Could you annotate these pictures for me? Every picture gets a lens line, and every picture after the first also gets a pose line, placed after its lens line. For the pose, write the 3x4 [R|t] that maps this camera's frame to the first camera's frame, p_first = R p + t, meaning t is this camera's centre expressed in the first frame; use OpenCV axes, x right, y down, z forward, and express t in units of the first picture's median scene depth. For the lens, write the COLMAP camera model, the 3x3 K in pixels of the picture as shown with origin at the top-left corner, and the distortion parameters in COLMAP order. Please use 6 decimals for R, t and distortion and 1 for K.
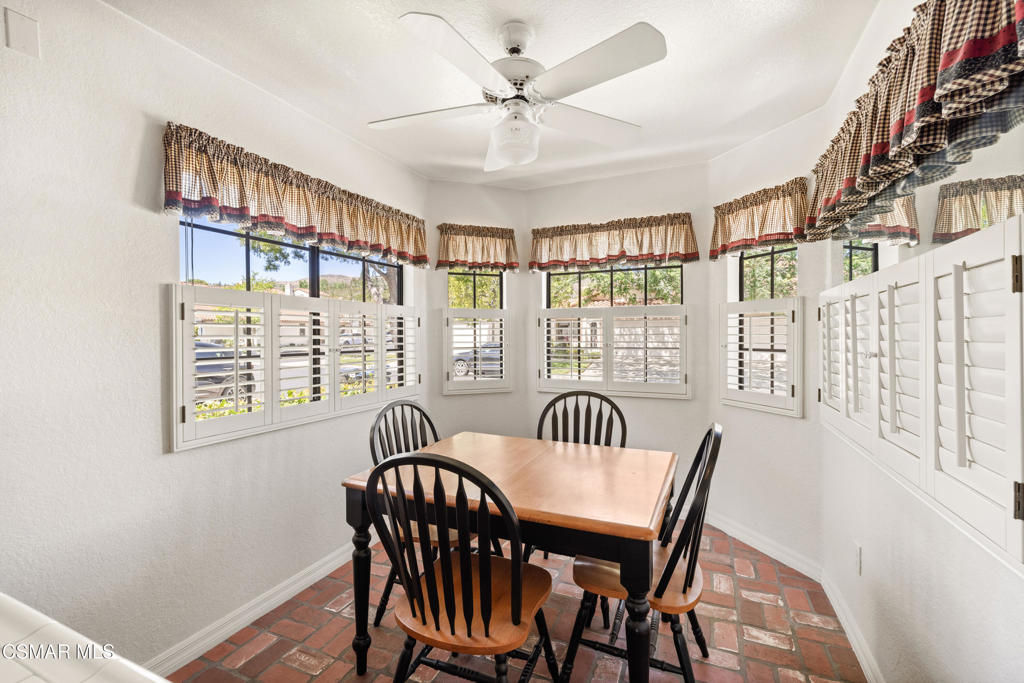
lens RADIAL K [[436.5, 0, 512.9], [0, 436.5, 338.4], [0, 0, 1]] dist [-0.000701, 0.001498]
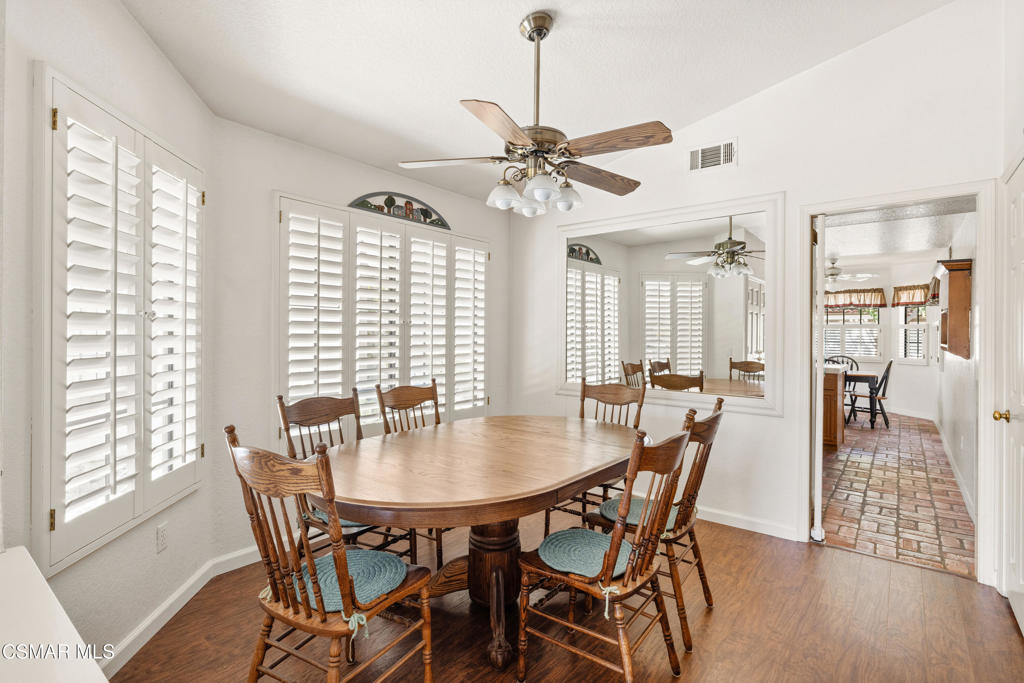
lens RADIAL K [[493.0, 0, 511.3], [0, 493.0, 337.5], [0, 0, 1]] dist [0.001939, 0.000181]
pose [[0.970213, 0.004132, -0.242217, -1.003141], [-0.003625, 0.999990, 0.002536, -0.001573], [0.242225, -0.001582, 0.970219, -2.328954]]
